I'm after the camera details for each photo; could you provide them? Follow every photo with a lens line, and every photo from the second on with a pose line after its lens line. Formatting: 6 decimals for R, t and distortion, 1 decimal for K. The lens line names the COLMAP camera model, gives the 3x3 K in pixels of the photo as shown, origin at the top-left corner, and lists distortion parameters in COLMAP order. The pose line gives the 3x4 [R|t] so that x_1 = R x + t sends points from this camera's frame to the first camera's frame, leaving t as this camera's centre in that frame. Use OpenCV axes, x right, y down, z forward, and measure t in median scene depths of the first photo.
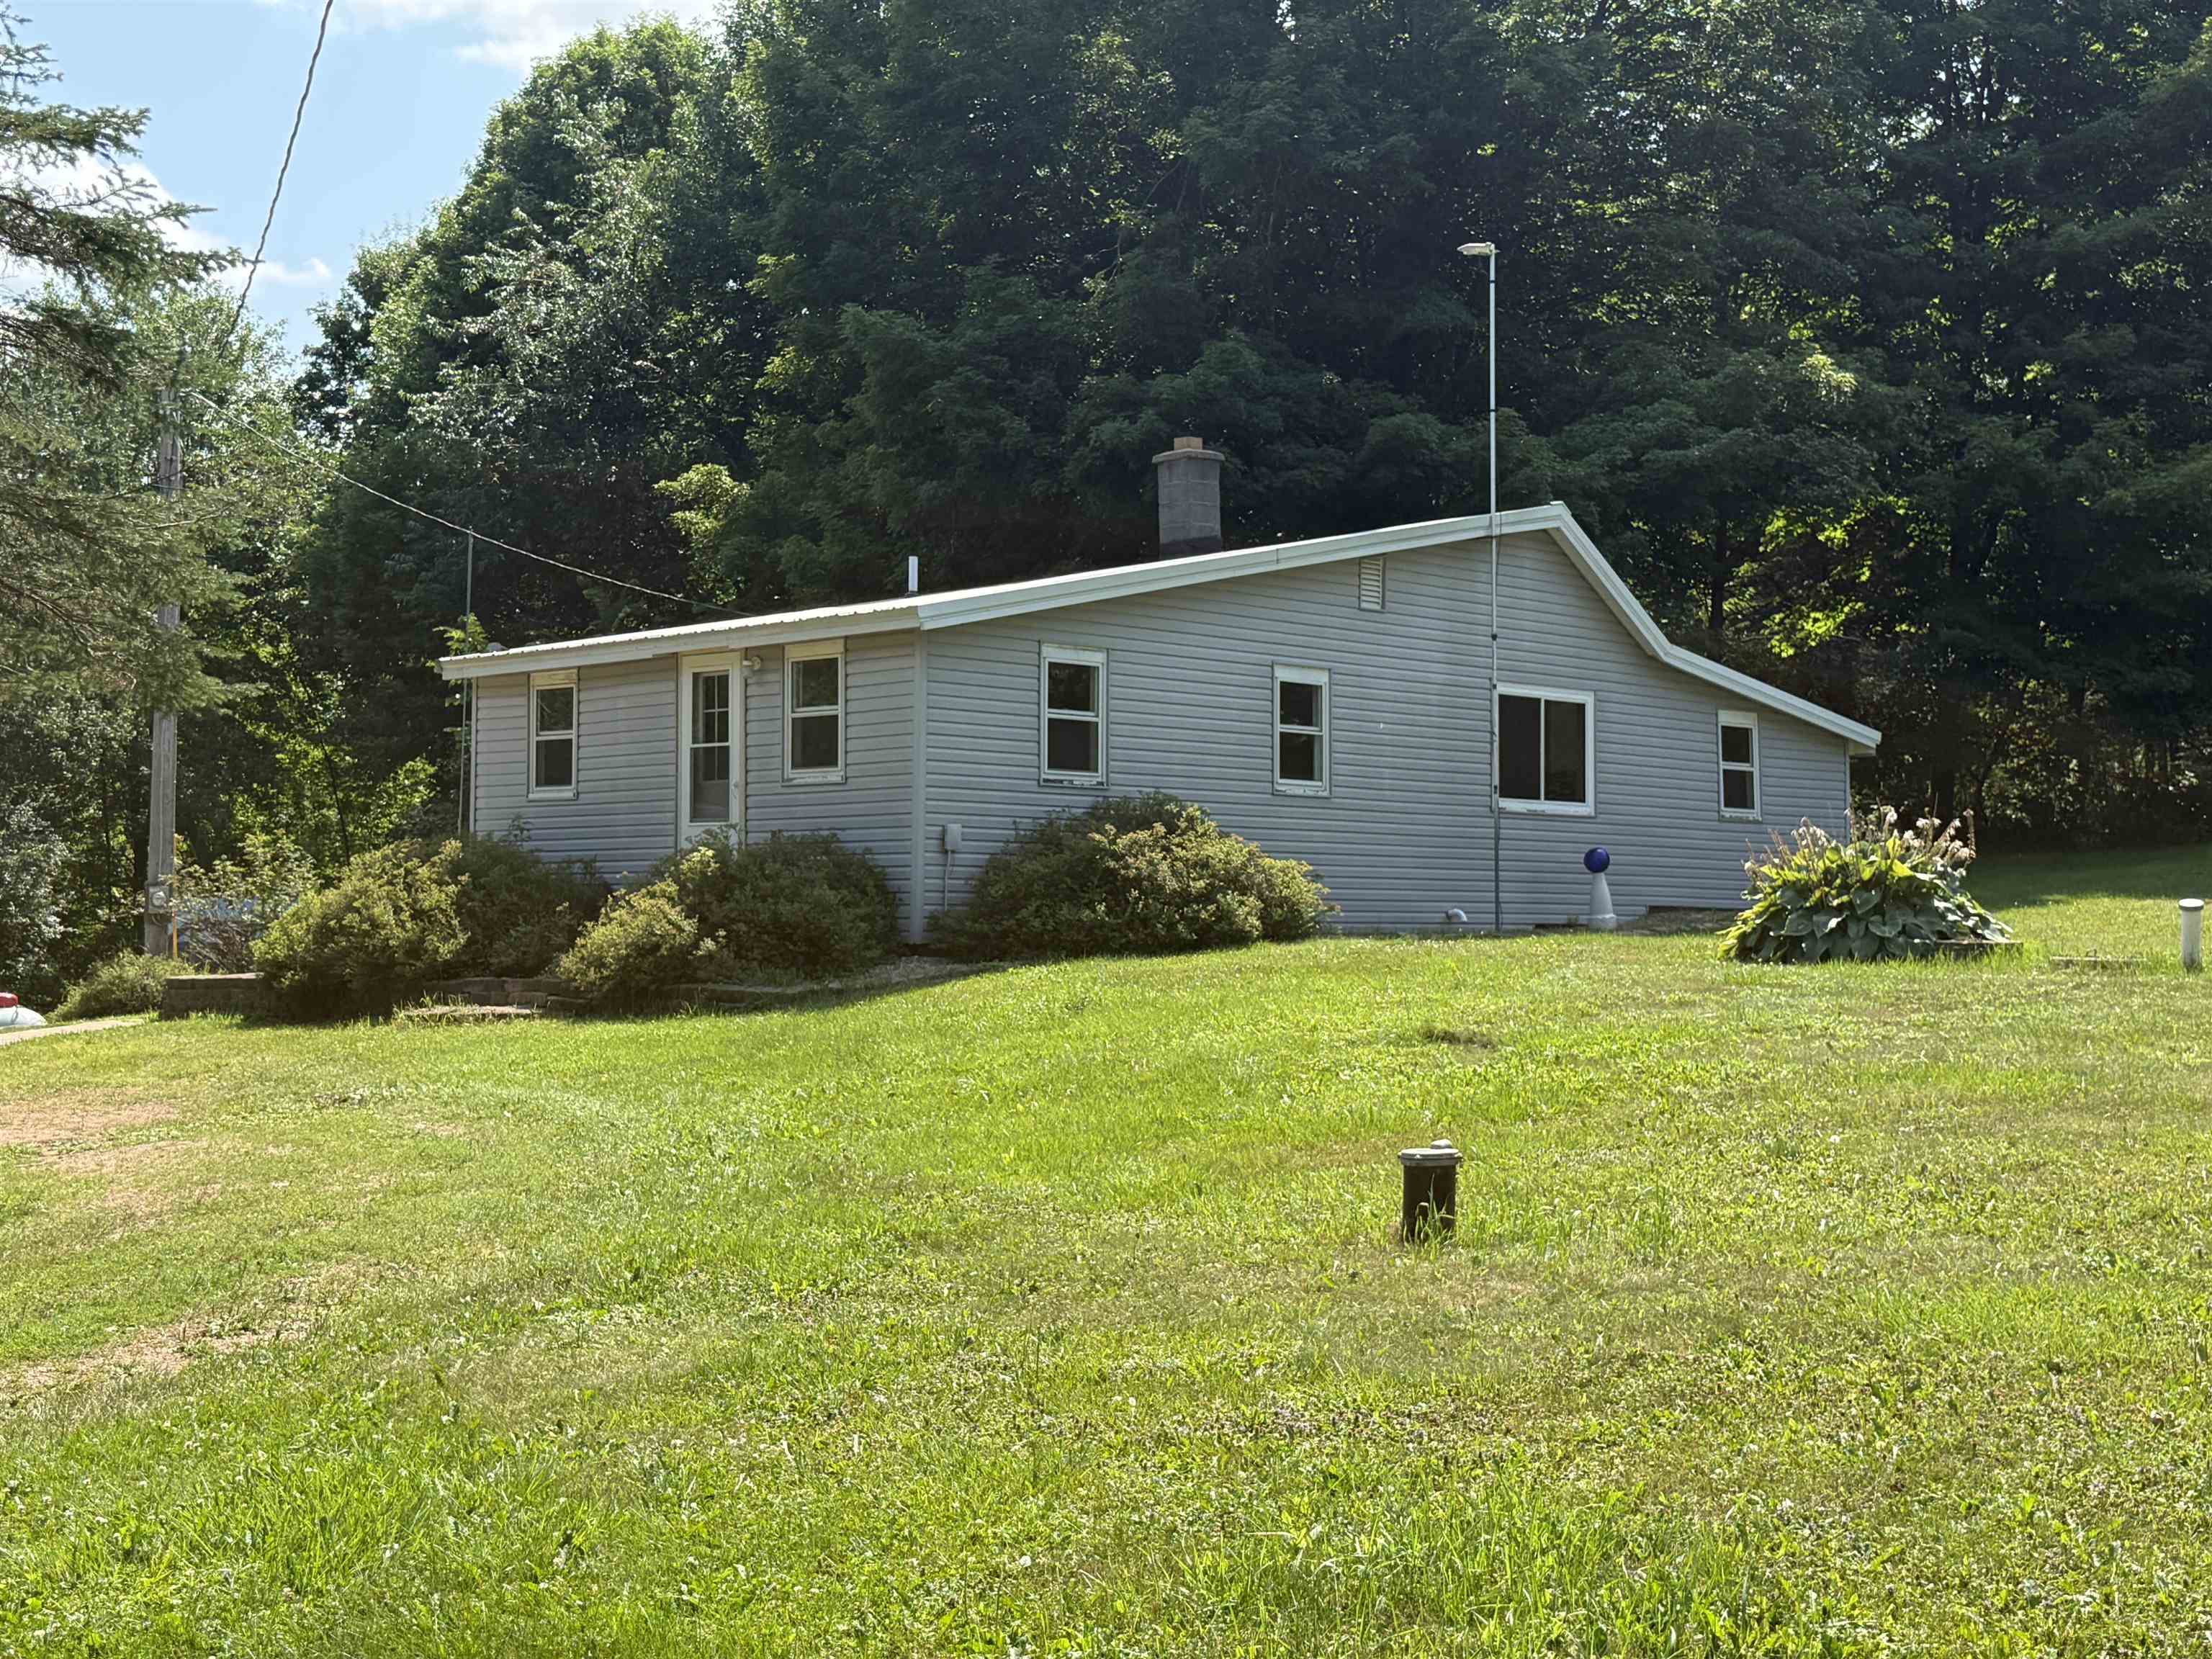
lens RADIAL K [[2818.3, 0, 1105.8], [0, 2818.3, 833.4], [0, 0, 1]] dist [0.146515, 0.000000]
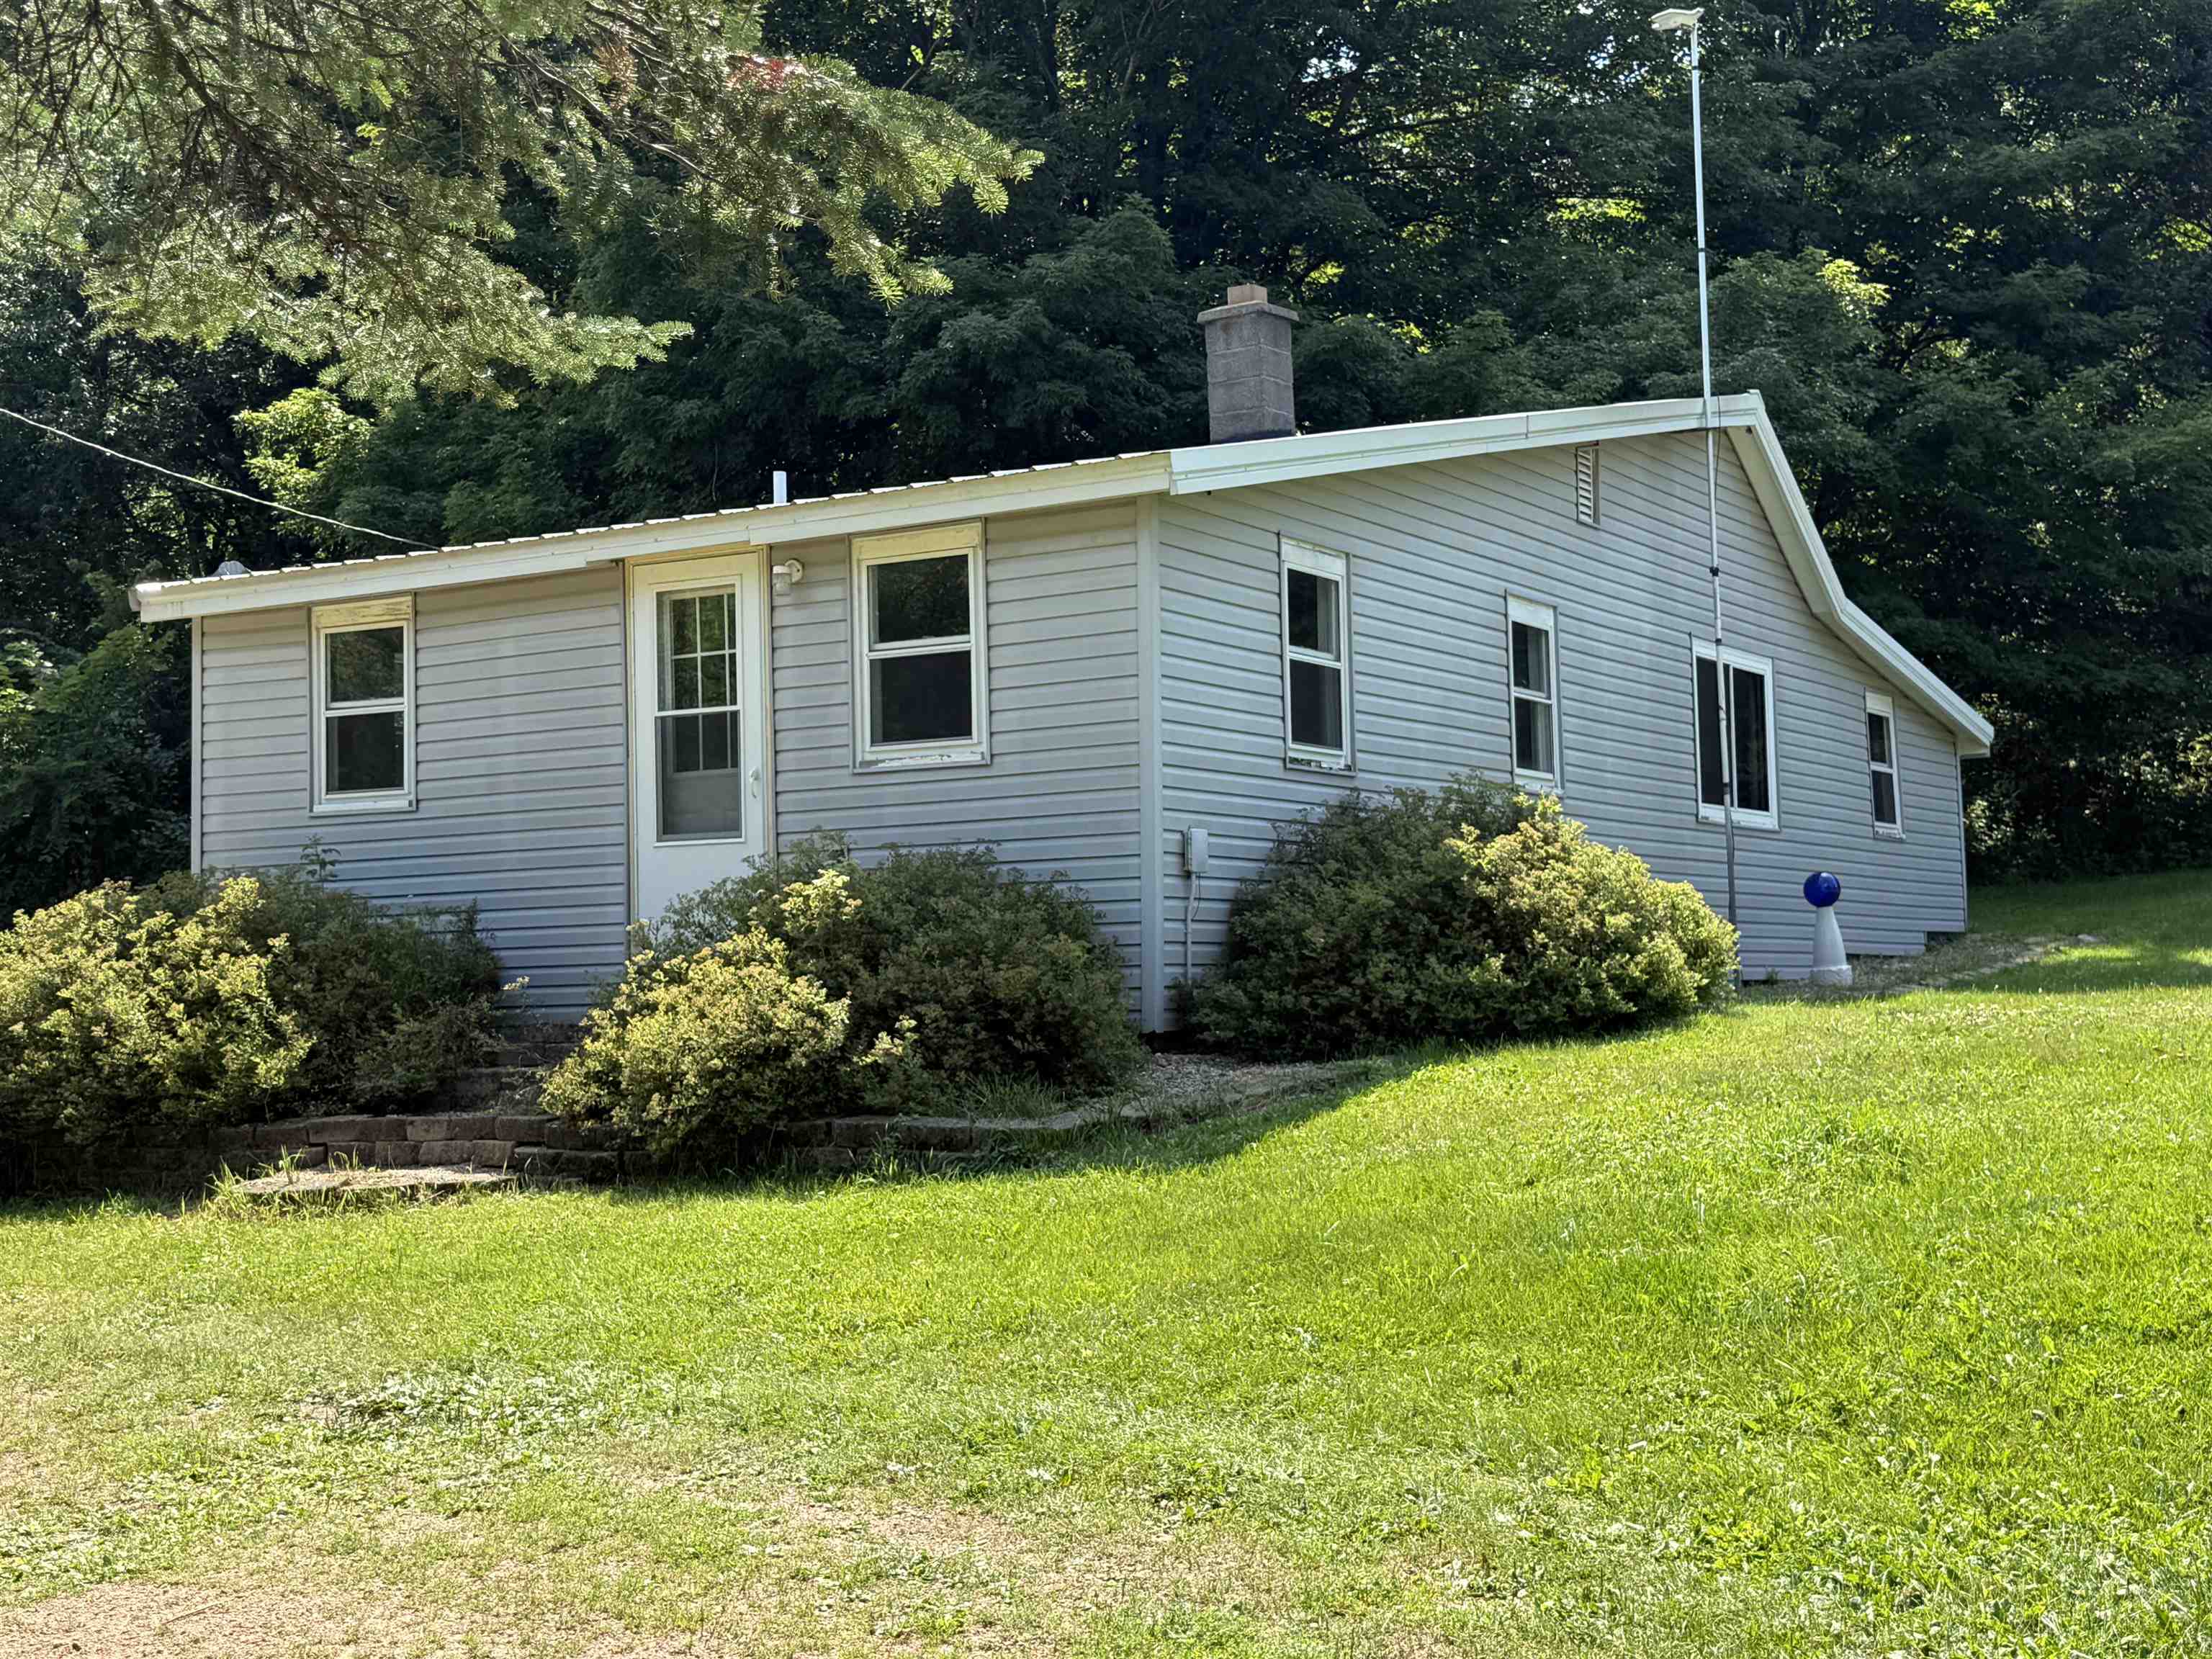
lens RADIAL K [[2818.3, 0, 1107.5], [0, 2818.3, 829.7], [0, 0, 1]] dist [0.146515, 0.000000]
pose [[0.971486, -0.011868, 0.236801, -0.199126], [0.018446, 0.999502, -0.025585, 0.010932], [-0.236380, 0.029223, 0.971221, 0.400574]]
